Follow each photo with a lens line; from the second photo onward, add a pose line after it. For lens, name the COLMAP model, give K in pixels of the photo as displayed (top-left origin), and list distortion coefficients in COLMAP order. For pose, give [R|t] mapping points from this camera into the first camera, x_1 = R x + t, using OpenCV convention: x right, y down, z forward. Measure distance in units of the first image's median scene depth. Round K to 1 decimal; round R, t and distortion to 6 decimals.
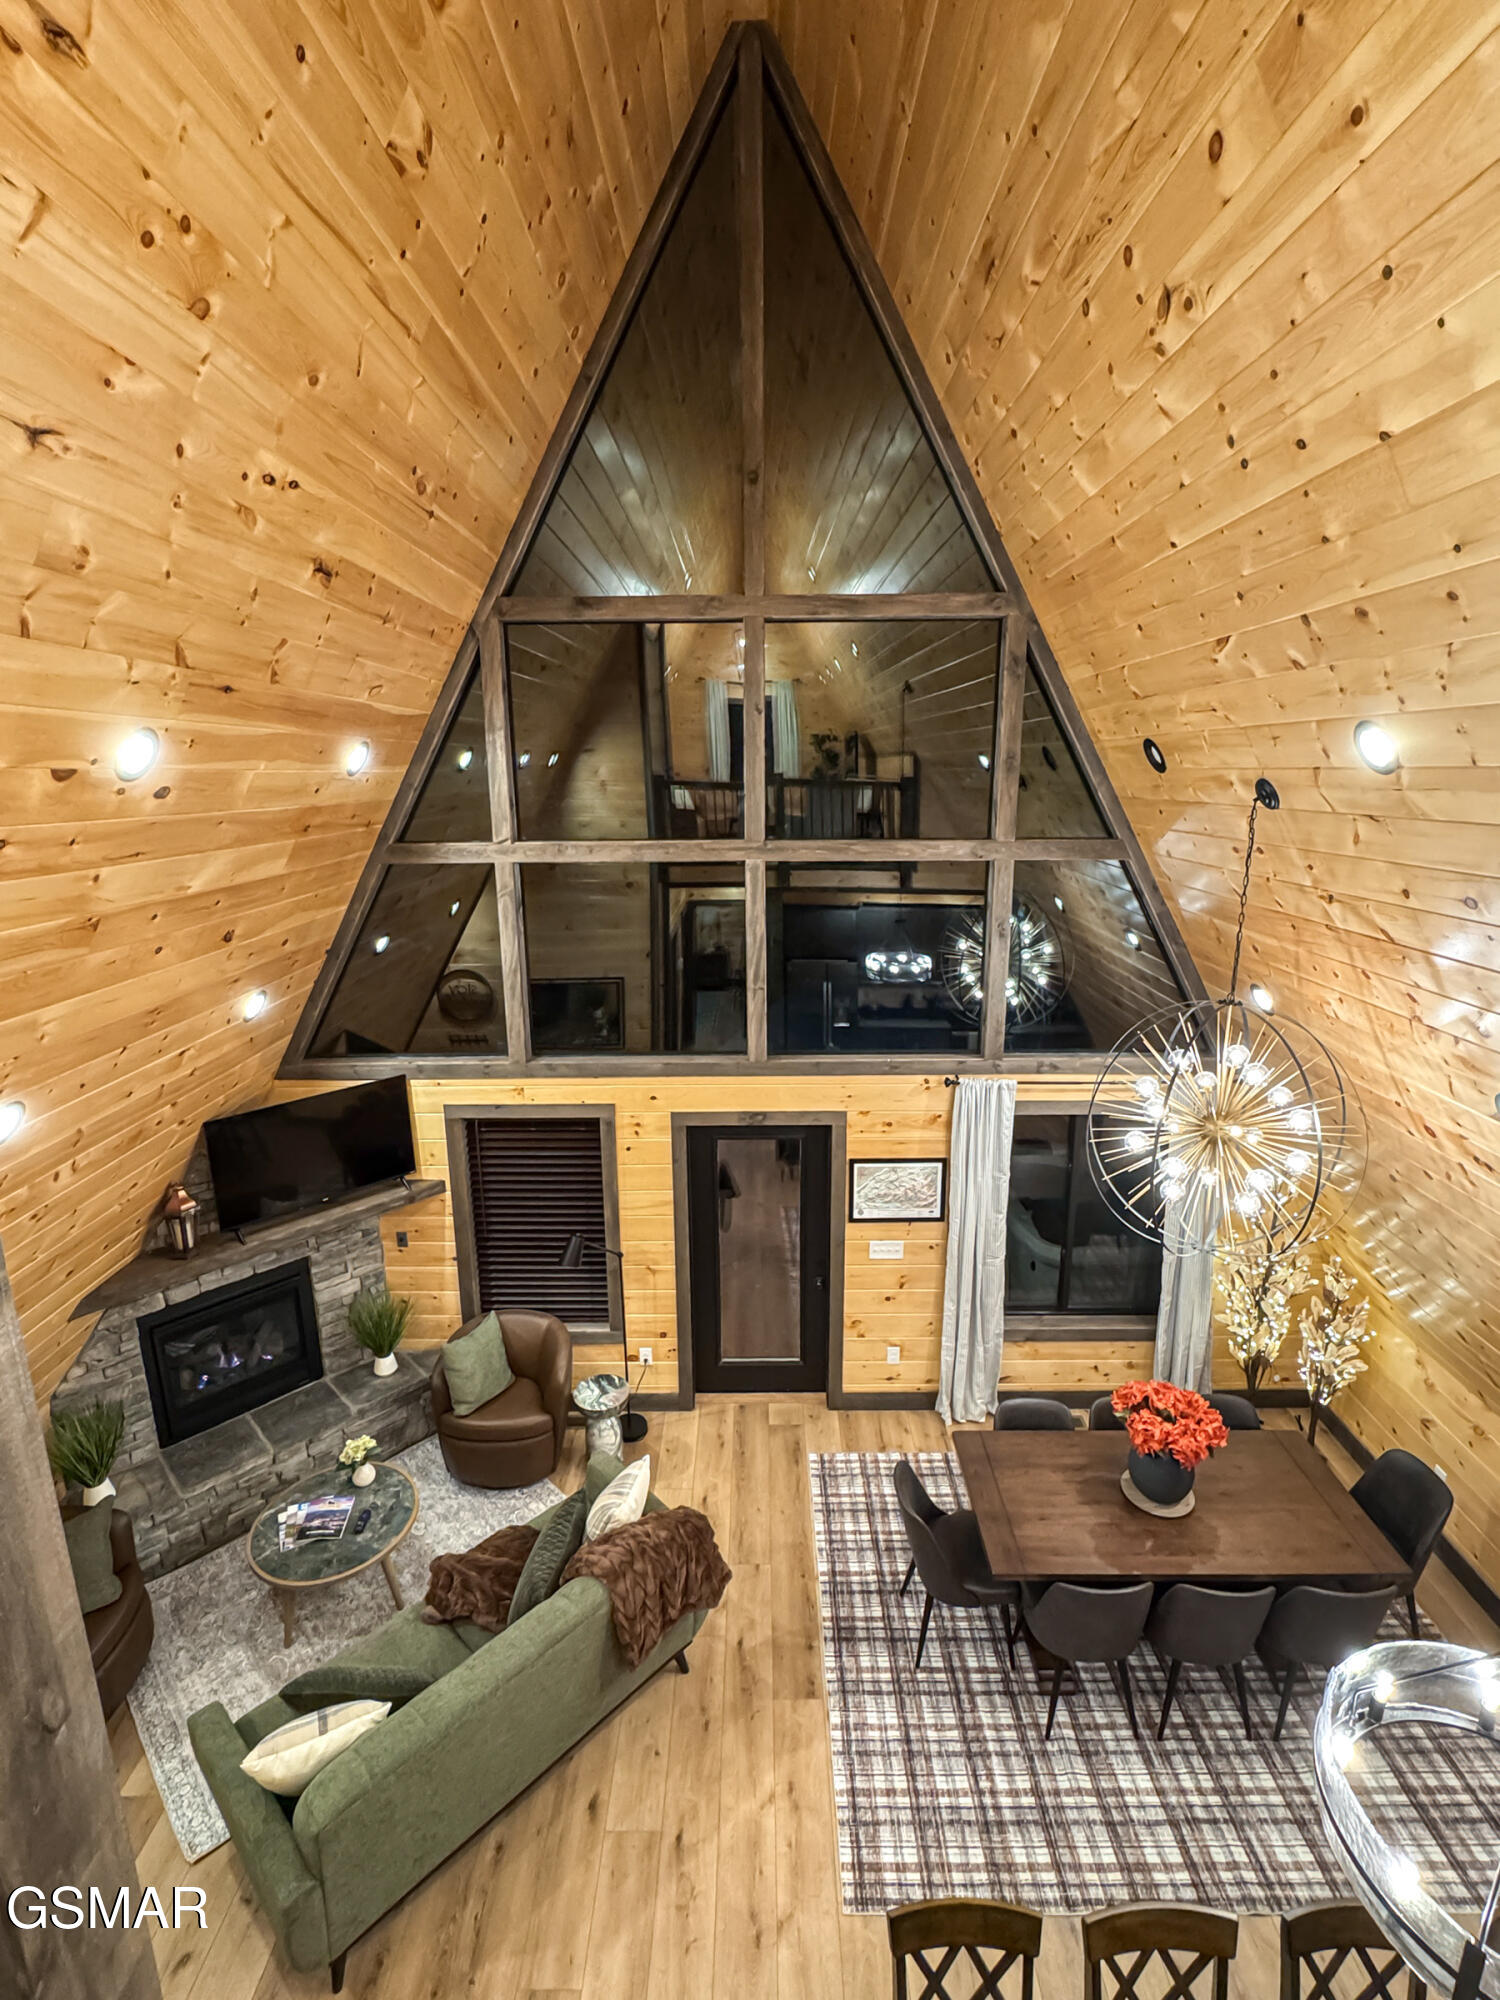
lens RADIAL K [[939.0, 0, 772.8], [0, 939.0, 1000.7], [0, 0, 1]] dist [-0.009520, 0.001242]
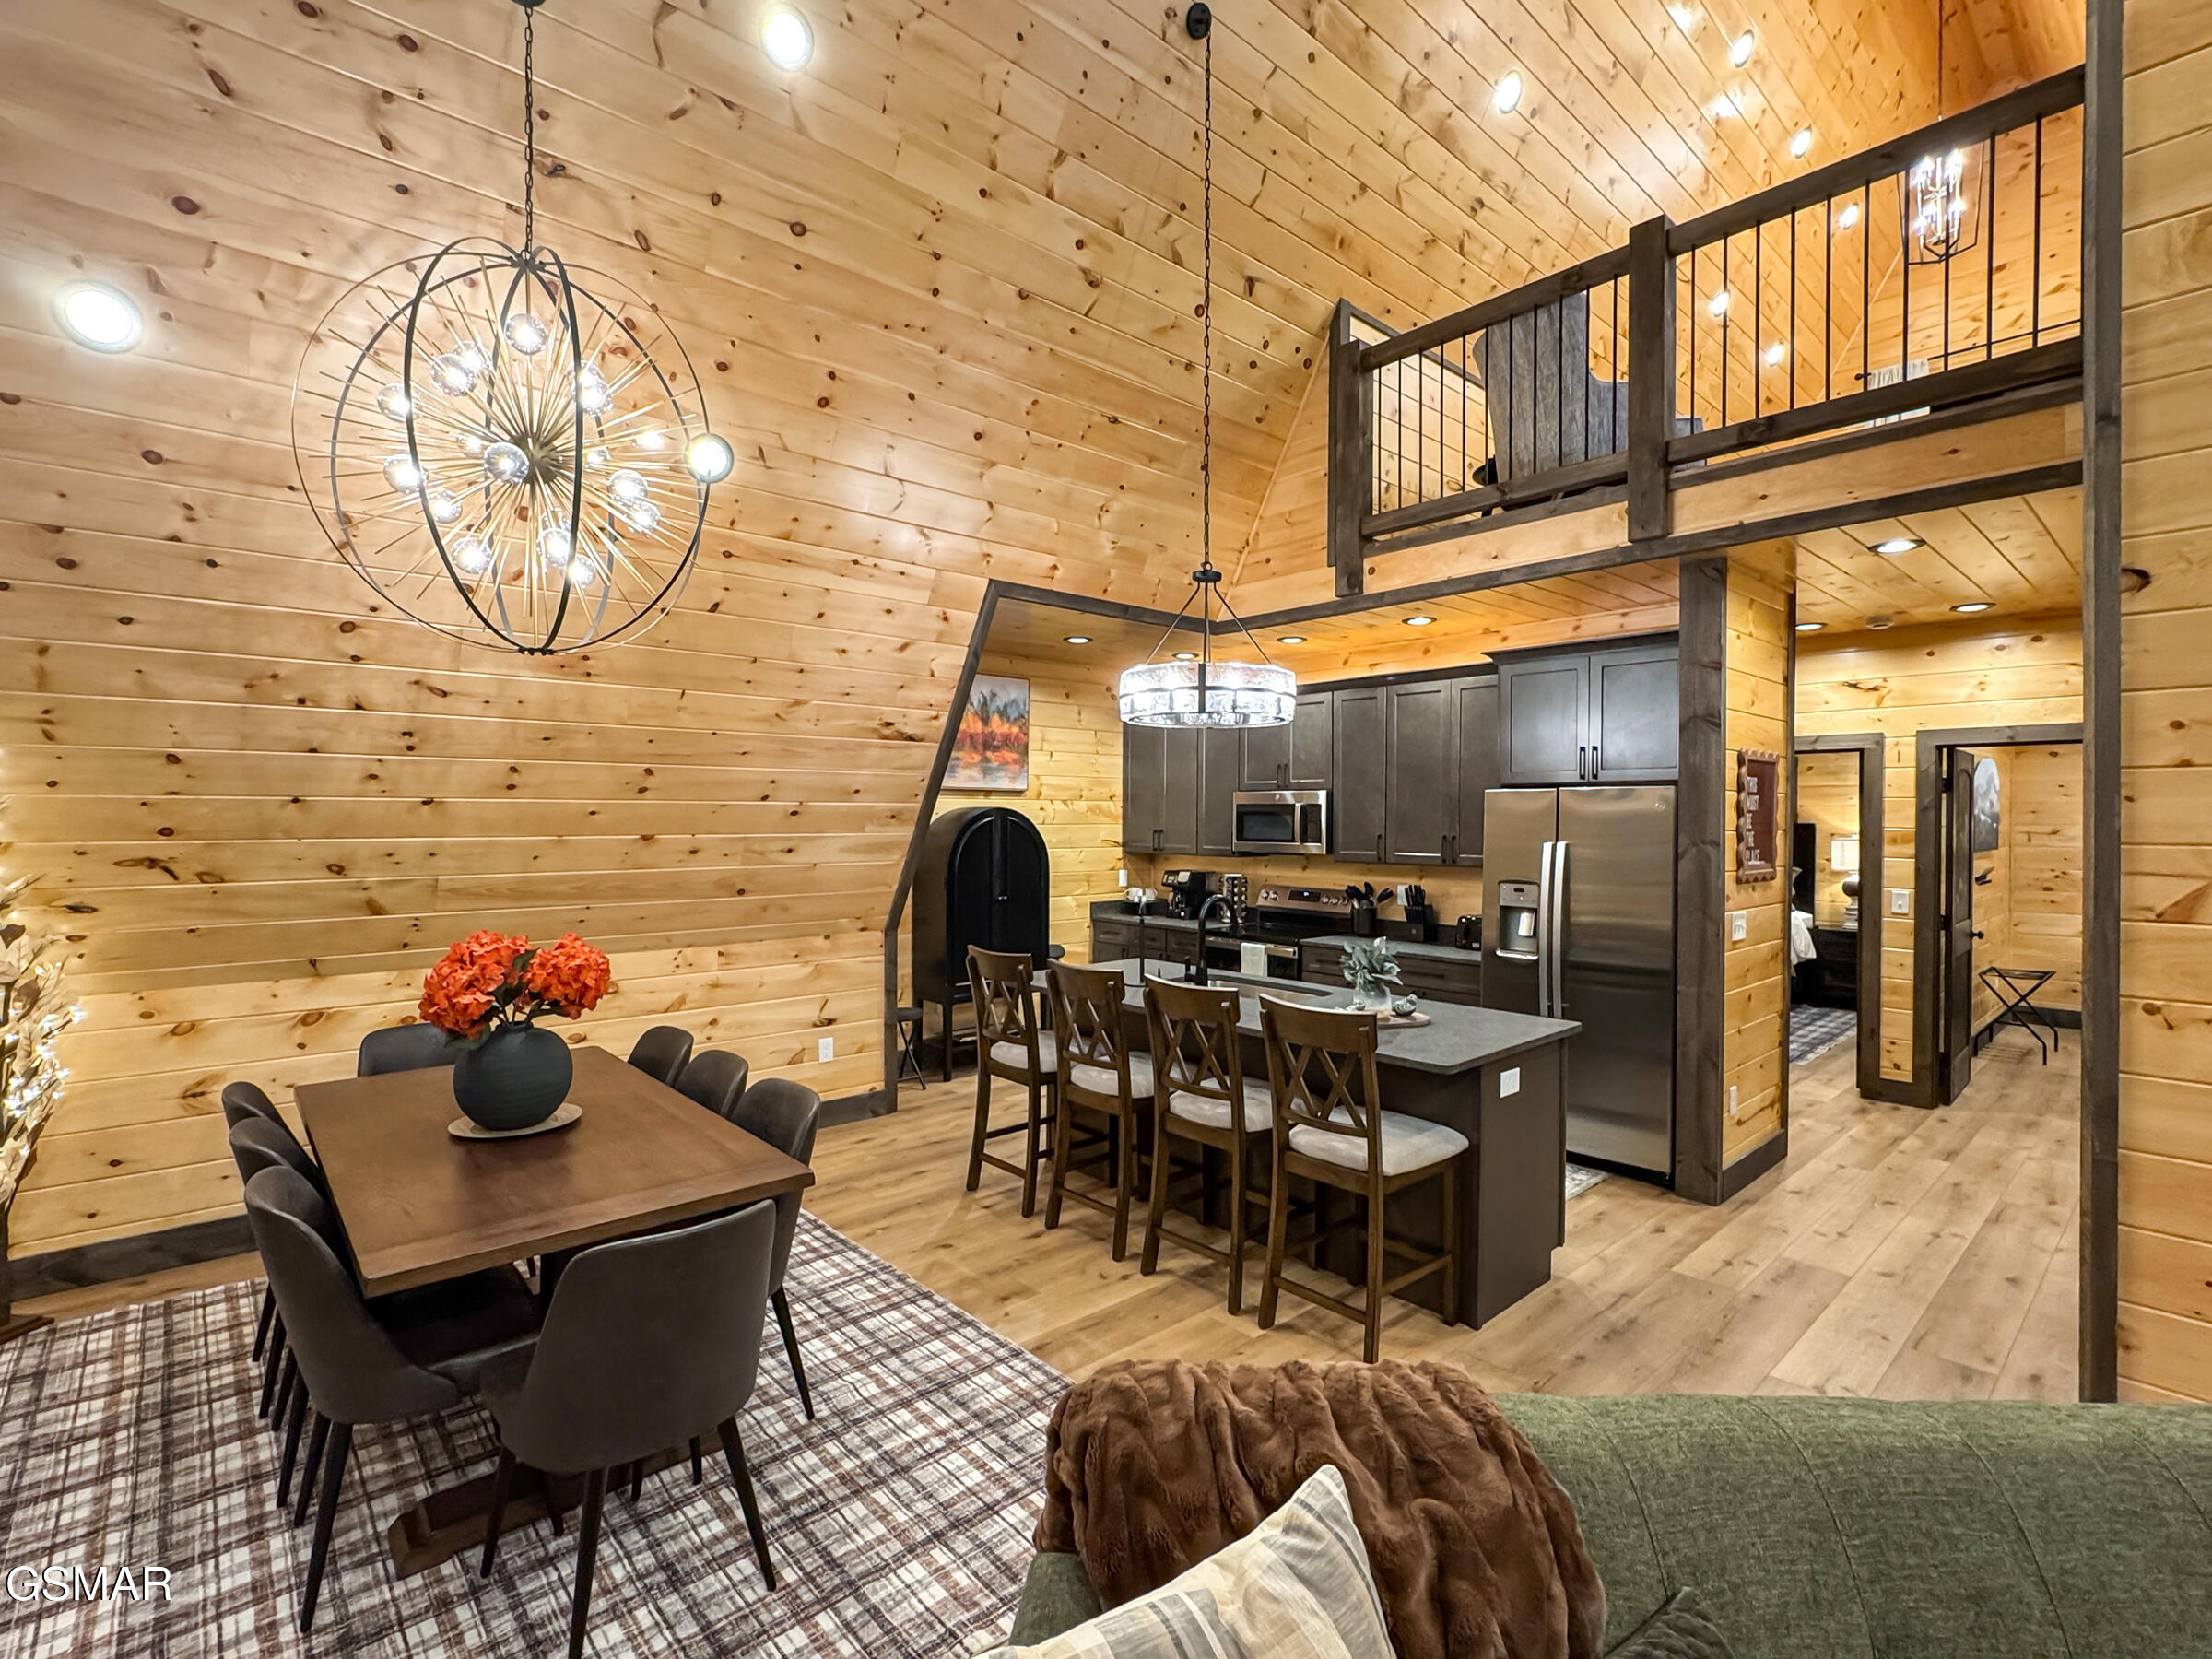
lens RADIAL K [[1038.5, 0, 1082.7], [0, 1038.5, 822.4], [0, 0, 1]] dist [-0.009520, 0.001242]
pose [[-0.649946, -0.003684, 0.759971, -0.288056], [0.181875, 0.970176, 0.160247, 0.284016], [-0.737897, 0.242372, -0.629892, 1.023240]]
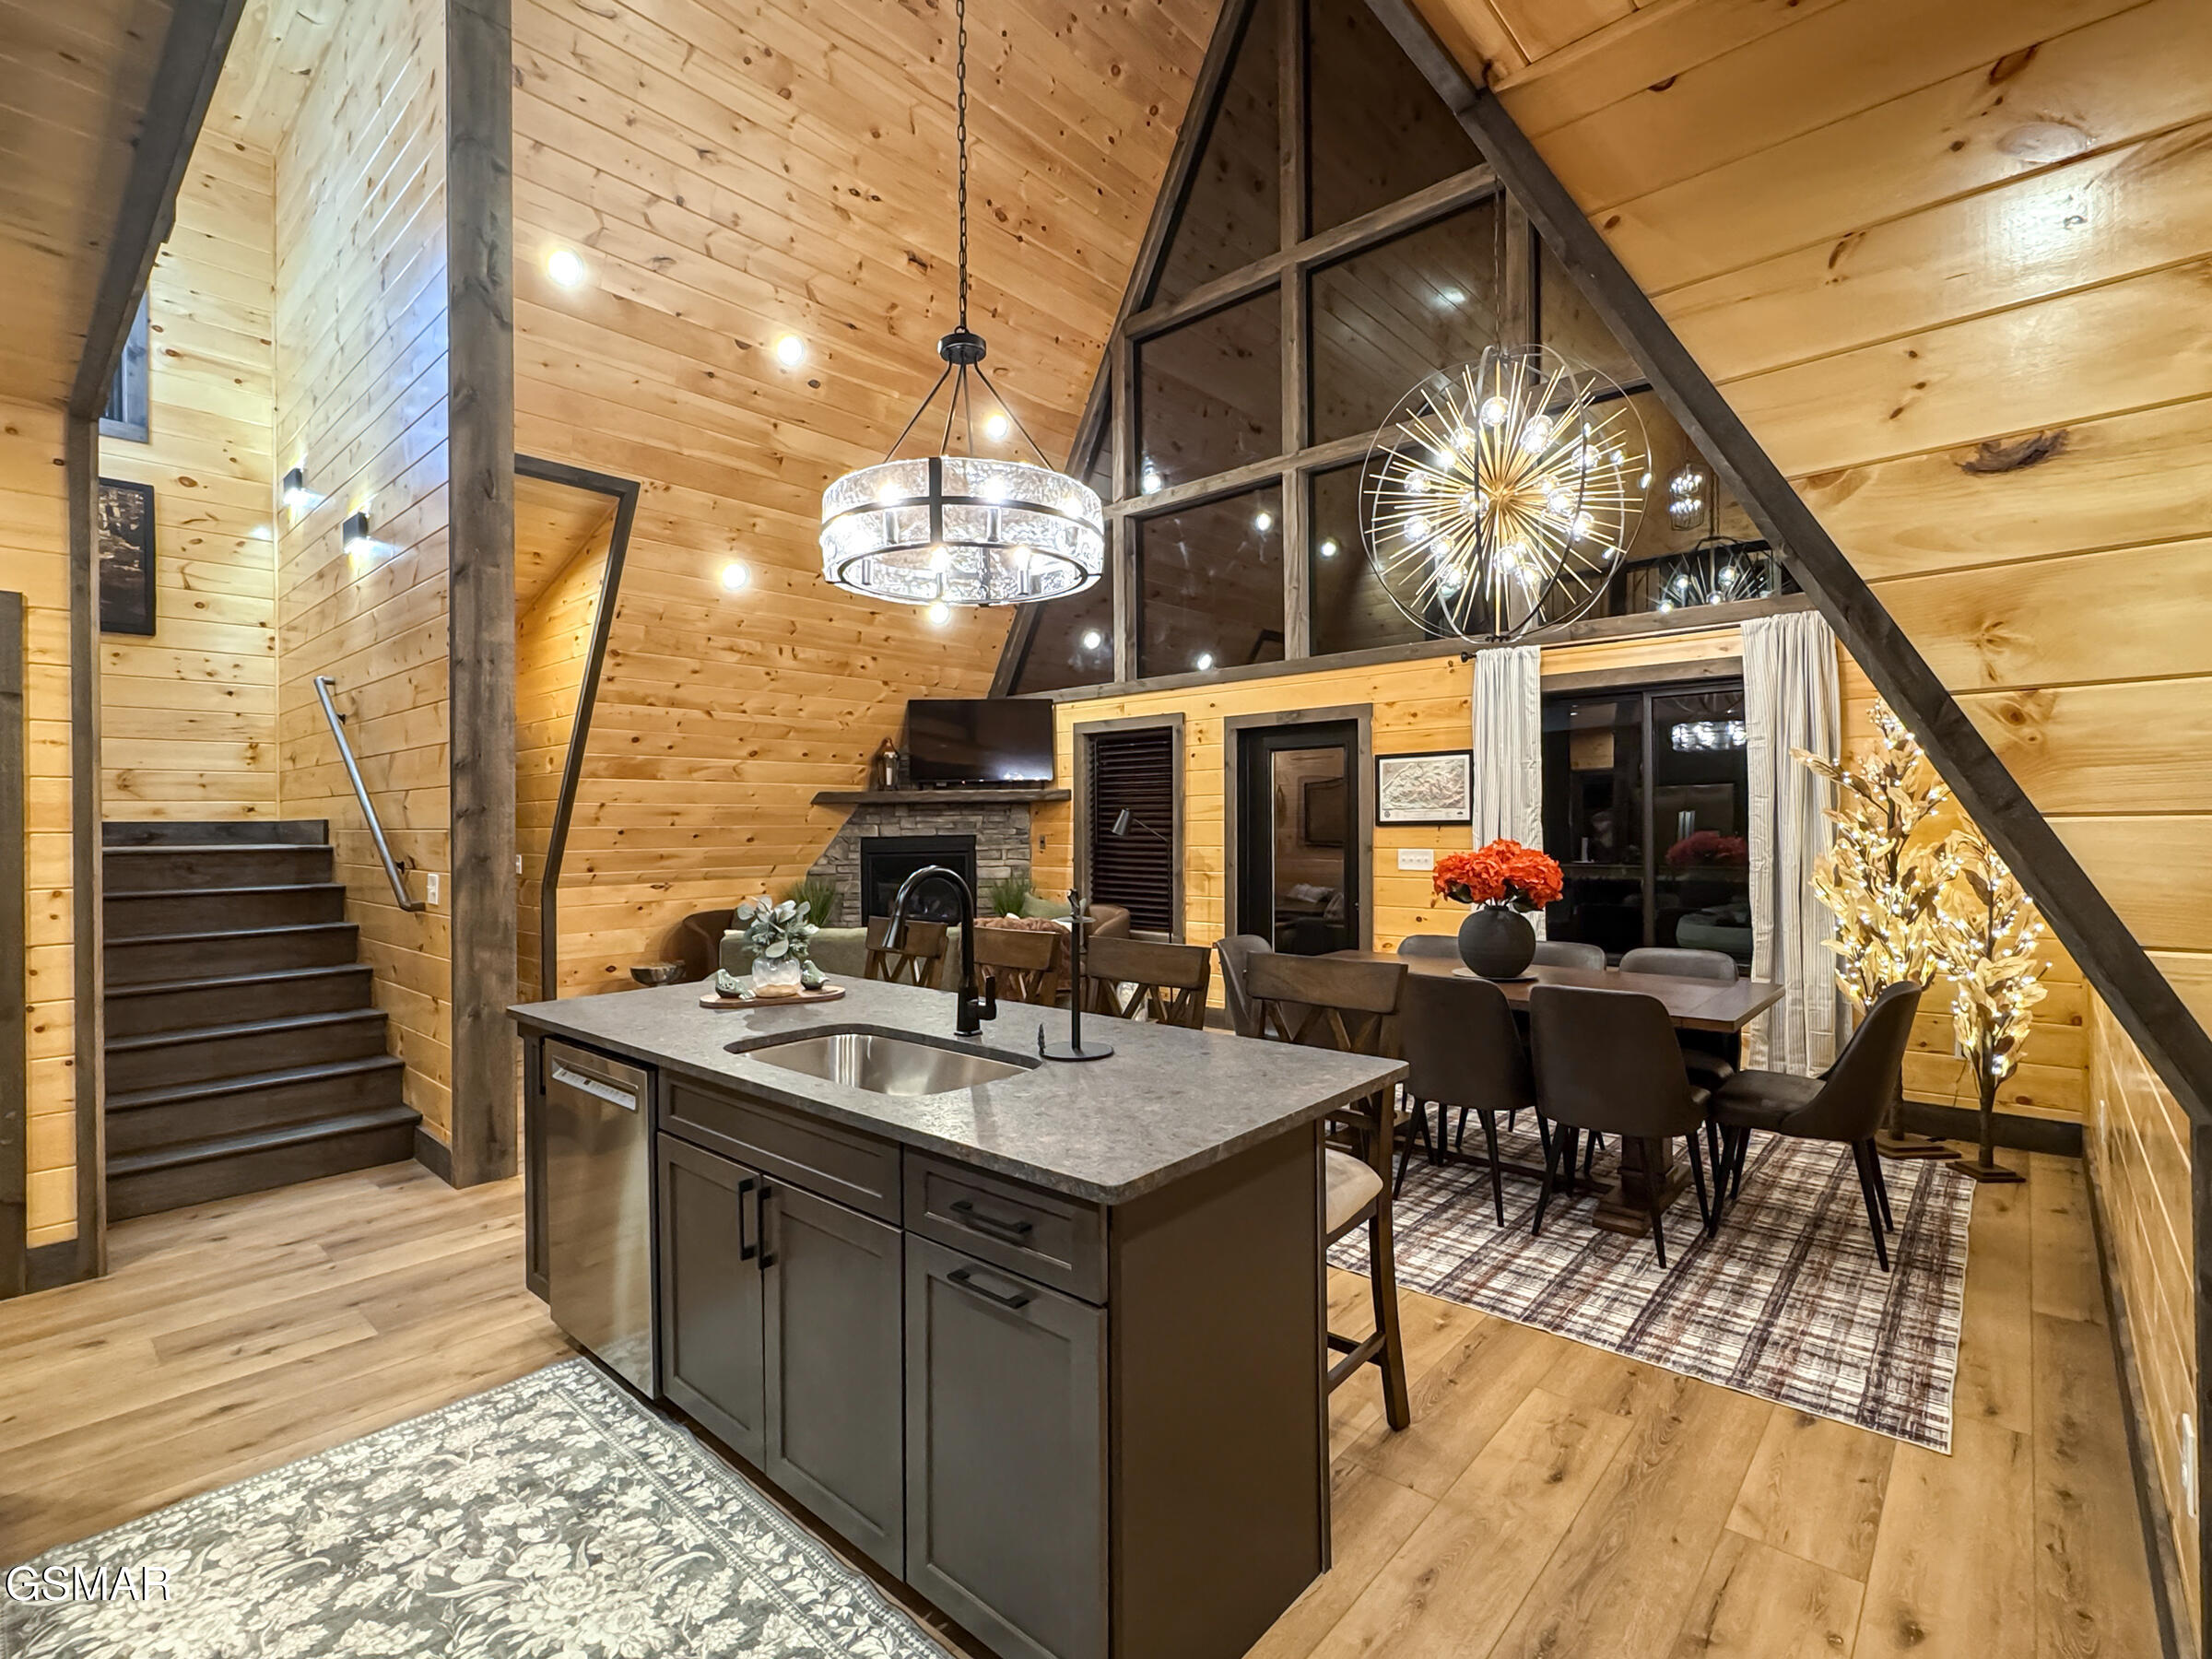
lens RADIAL K [[1038.5, 0, 1101.7], [0, 1038.5, 839.7], [0, 0, 1]] dist [-0.009520, 0.001242]
pose [[0.741322, 0.001928, -0.671147, 0.715551], [-0.148456, 0.975696, -0.161176, 0.566584], [0.654525, 0.219119, 0.723591, 0.070633]]
